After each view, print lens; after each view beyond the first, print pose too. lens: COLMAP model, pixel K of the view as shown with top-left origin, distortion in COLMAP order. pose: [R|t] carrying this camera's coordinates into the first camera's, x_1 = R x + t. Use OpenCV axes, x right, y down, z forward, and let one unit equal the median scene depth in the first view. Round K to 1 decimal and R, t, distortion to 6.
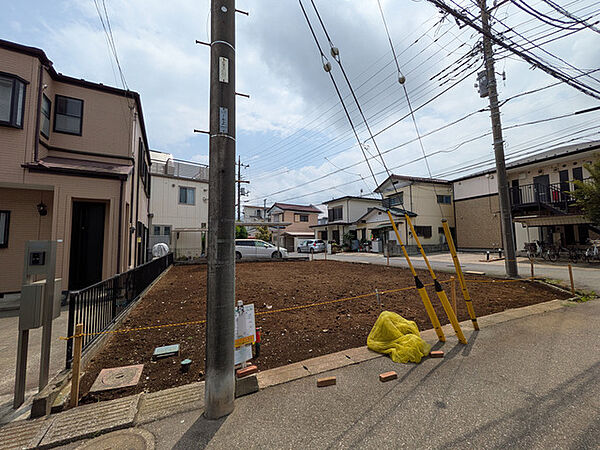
lens RADIAL K [[238.1, 0, 300.9], [0, 238.1, 222.6], [0, 0, 1]] dist [0.000340, -0.000054]
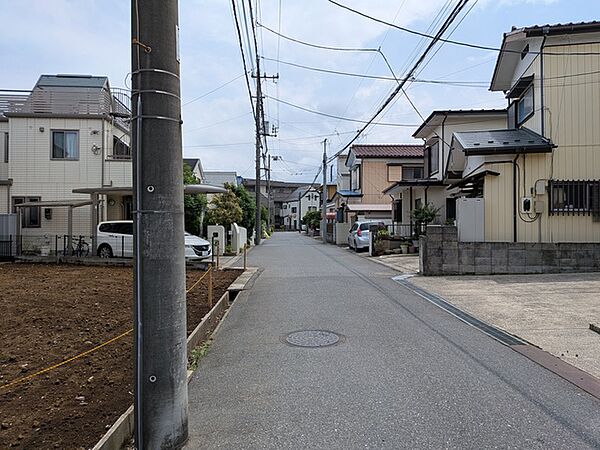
lens RADIAL K [[428.3, 0, 300.0], [0, 428.3, 225.0], [0, 0, 1]] dist [0.047131, -0.004266]
pose [[0.844958, 0.014541, -0.534635, 0.574010], [0.033416, 0.996242, 0.079908, 0.016157], [0.533787, -0.085384, 0.841297, 0.391671]]
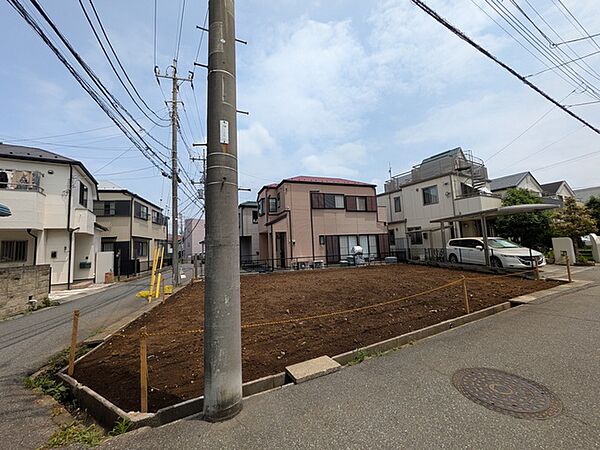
lens RADIAL K [[238.1, 0, 300.9], [0, 238.1, 222.6], [0, 0, 1]] dist [0.000340, -0.000054]
pose [[-0.129279, -0.082027, -0.988210, 0.571151], [0.128228, 0.986822, -0.098687, 0.029226], [0.983283, -0.139474, -0.117058, 0.562325]]
